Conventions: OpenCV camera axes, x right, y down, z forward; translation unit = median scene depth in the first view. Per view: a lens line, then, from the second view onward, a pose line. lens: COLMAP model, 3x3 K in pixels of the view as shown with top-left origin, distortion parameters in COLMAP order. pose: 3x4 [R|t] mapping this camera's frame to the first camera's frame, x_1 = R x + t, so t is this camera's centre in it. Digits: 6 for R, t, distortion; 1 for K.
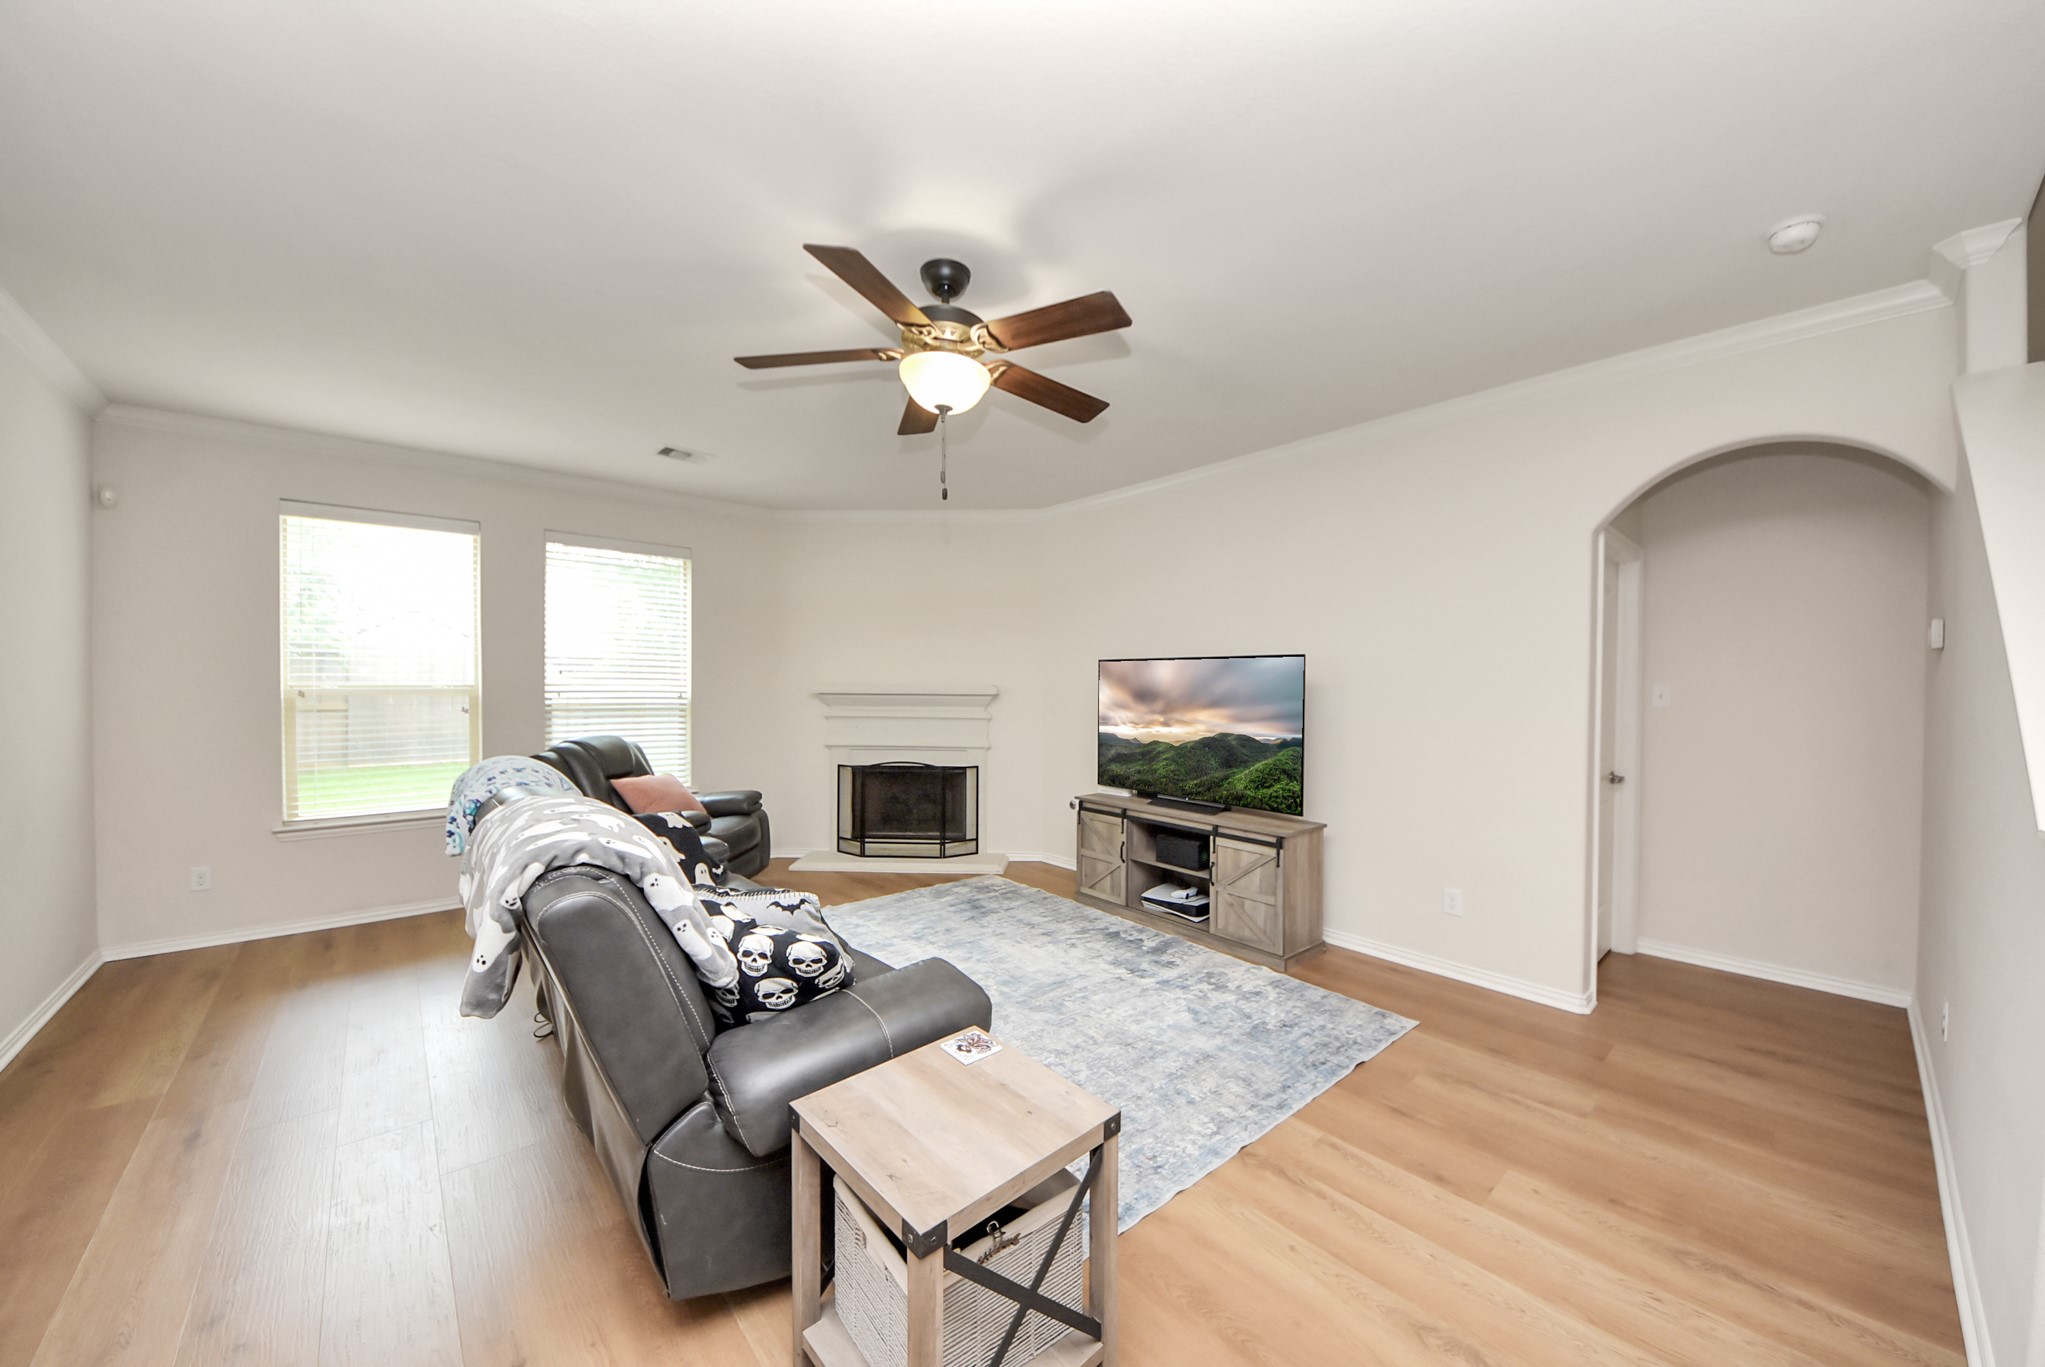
lens RADIAL K [[720.8, 0, 1035.1], [0, 720.8, 693.2], [0, 0, 1]] dist [-0.001908, -0.000299]
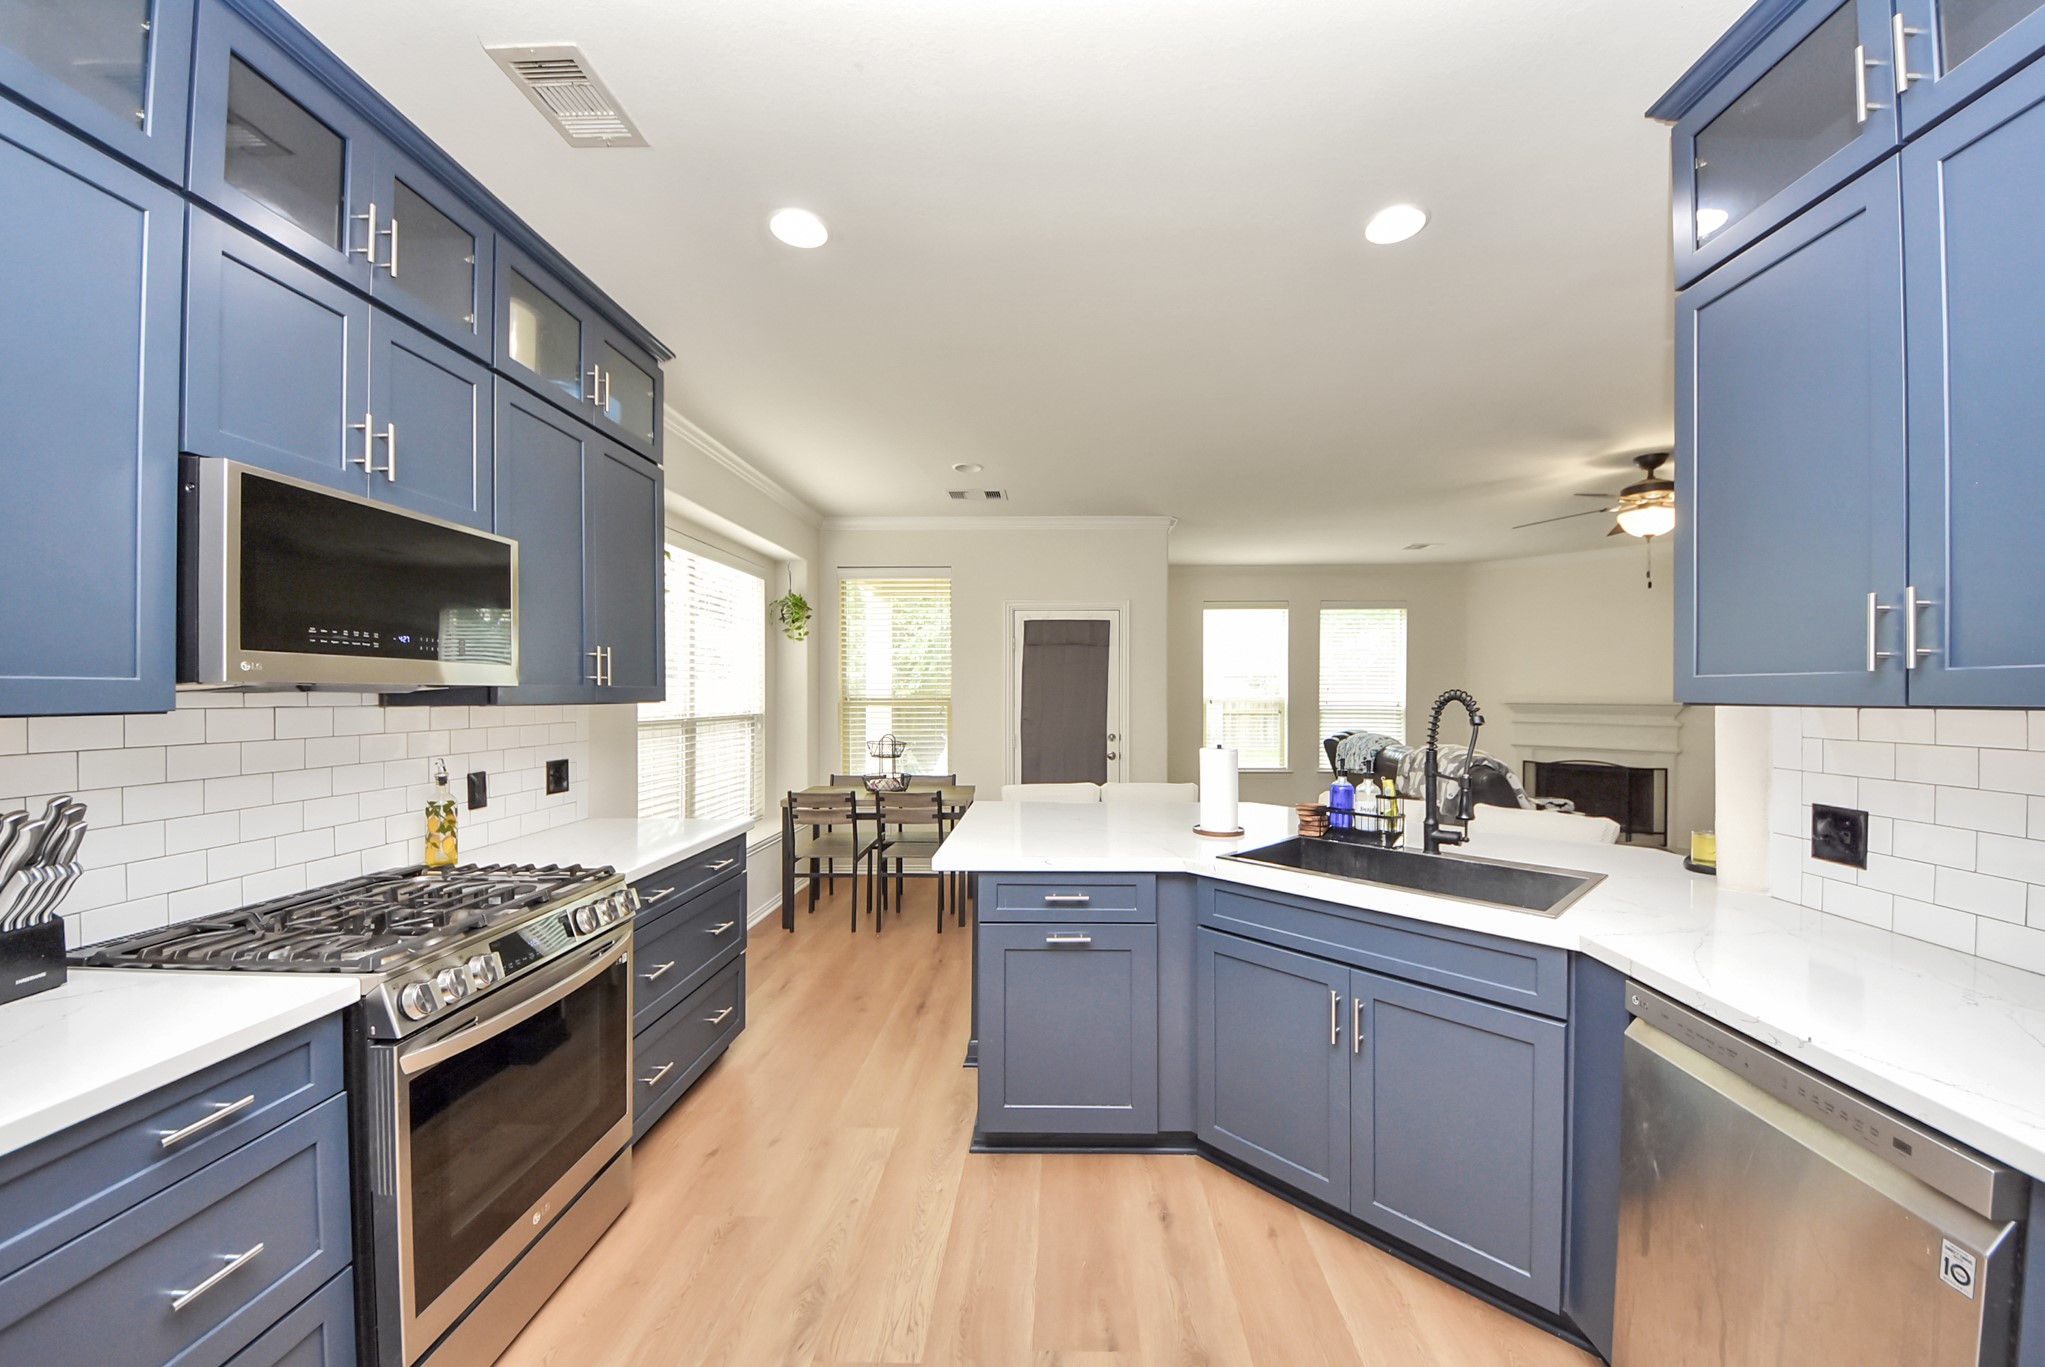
lens RADIAL K [[760.1, 0, 1043.1], [0, 760.1, 700.5], [0, 0, 1]] dist [-0.001248, -0.000168]
pose [[0.728995, -0.001487, -0.684517, 0.030856], [-0.005116, 0.999958, -0.007621, 0.009579], [0.684500, 0.009058, 0.728957, -0.690557]]
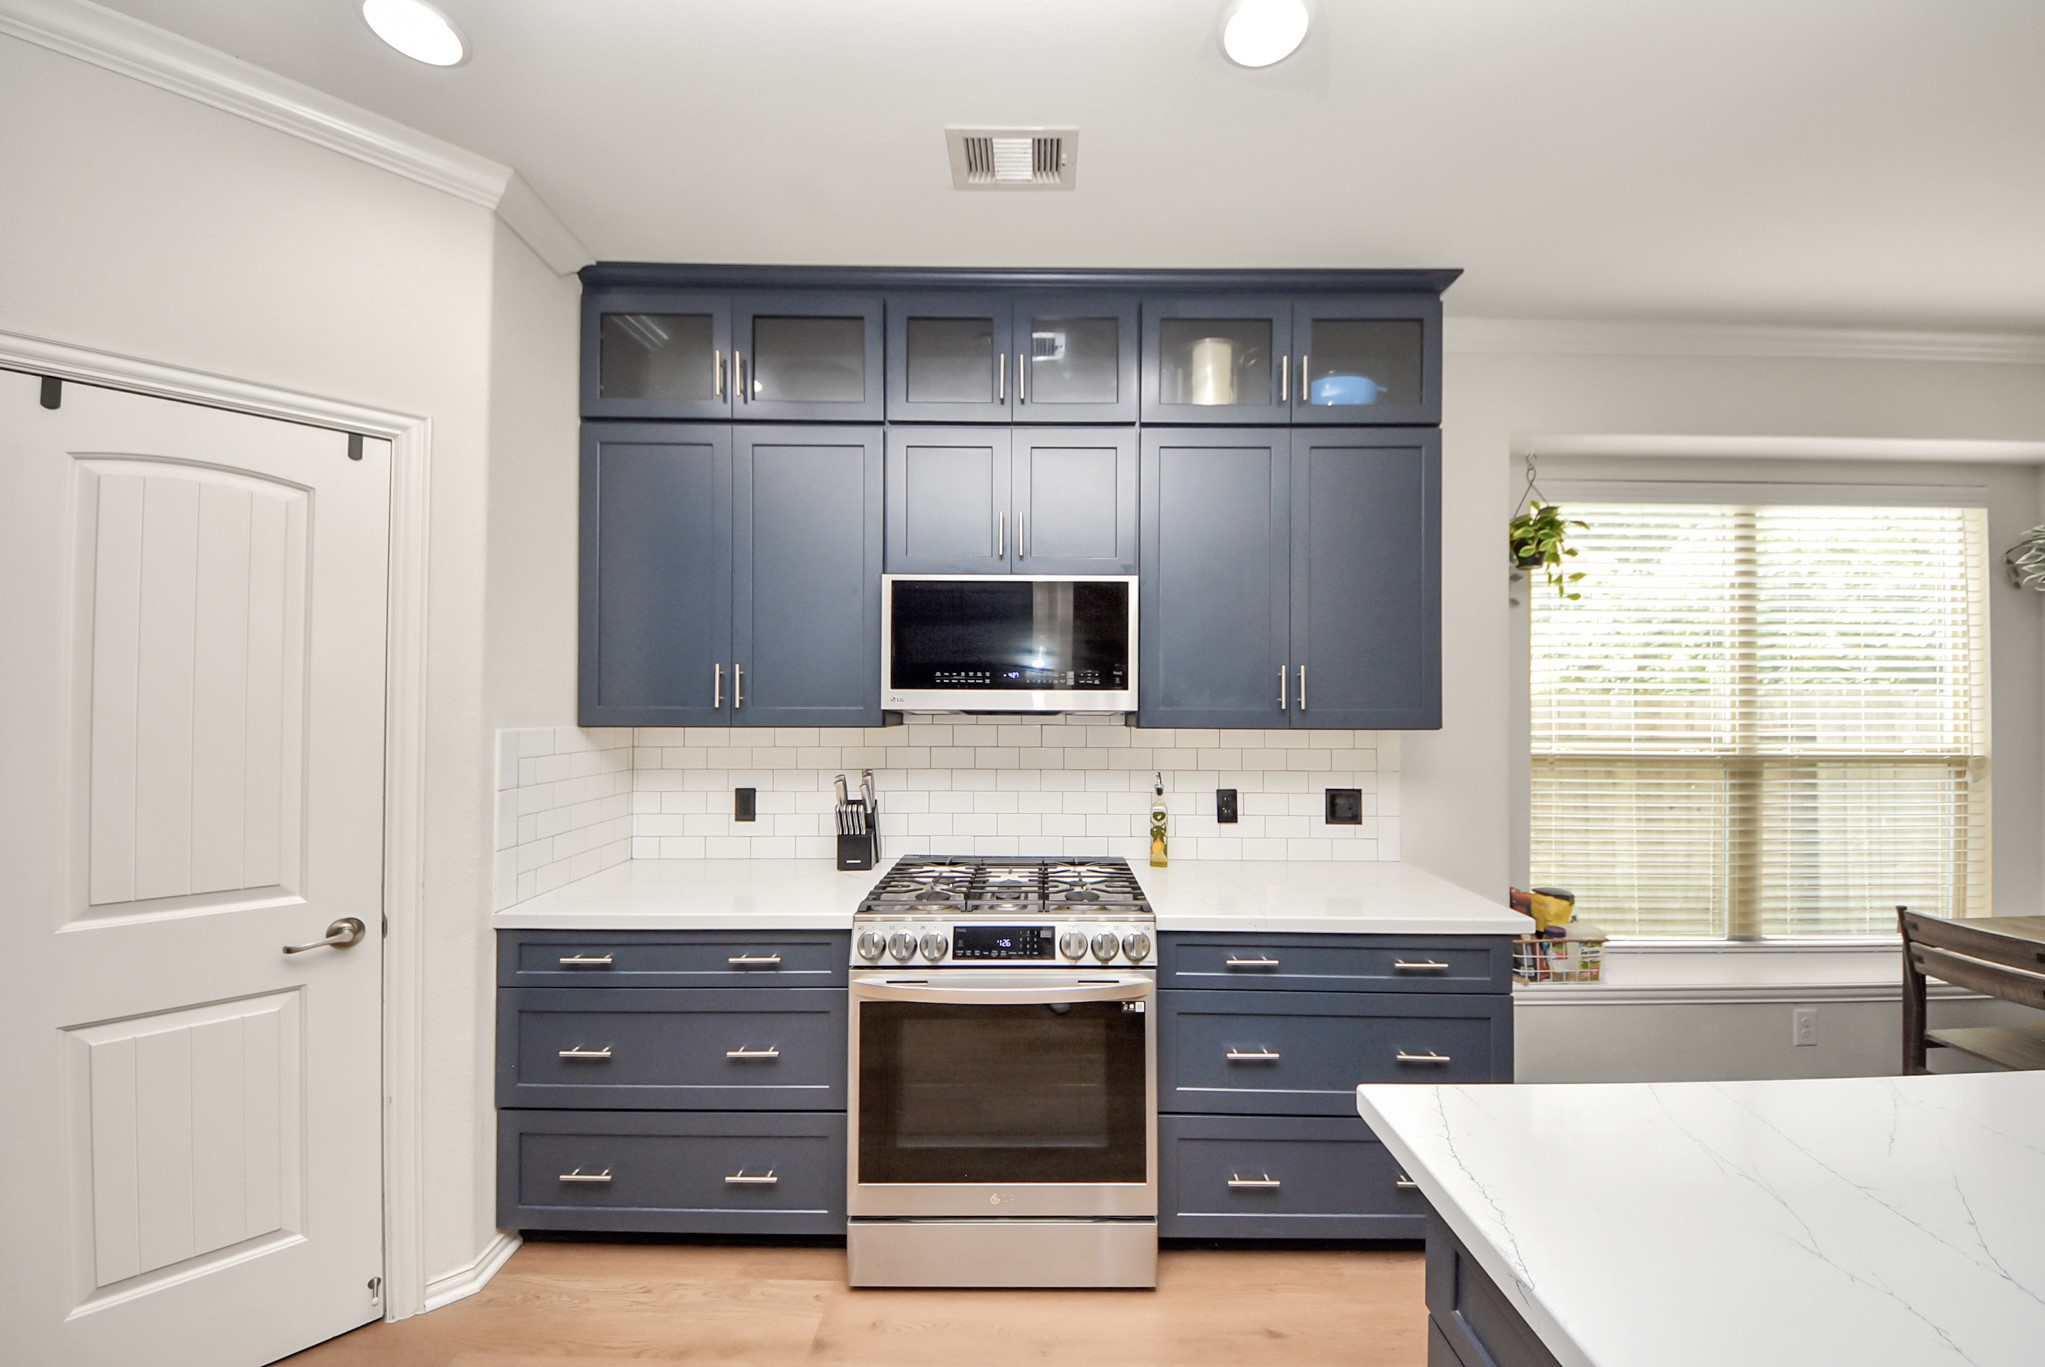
lens RADIAL K [[721.8, 0, 1041.5], [0, 721.8, 686.7], [0, 0, 1]] dist [0.001557, -0.001814]
pose [[-0.669768, -0.029280, -0.741992, -0.127162], [-0.020138, 0.999571, -0.021267, -0.005205], [0.742297, 0.000699, -0.670071, -0.307089]]
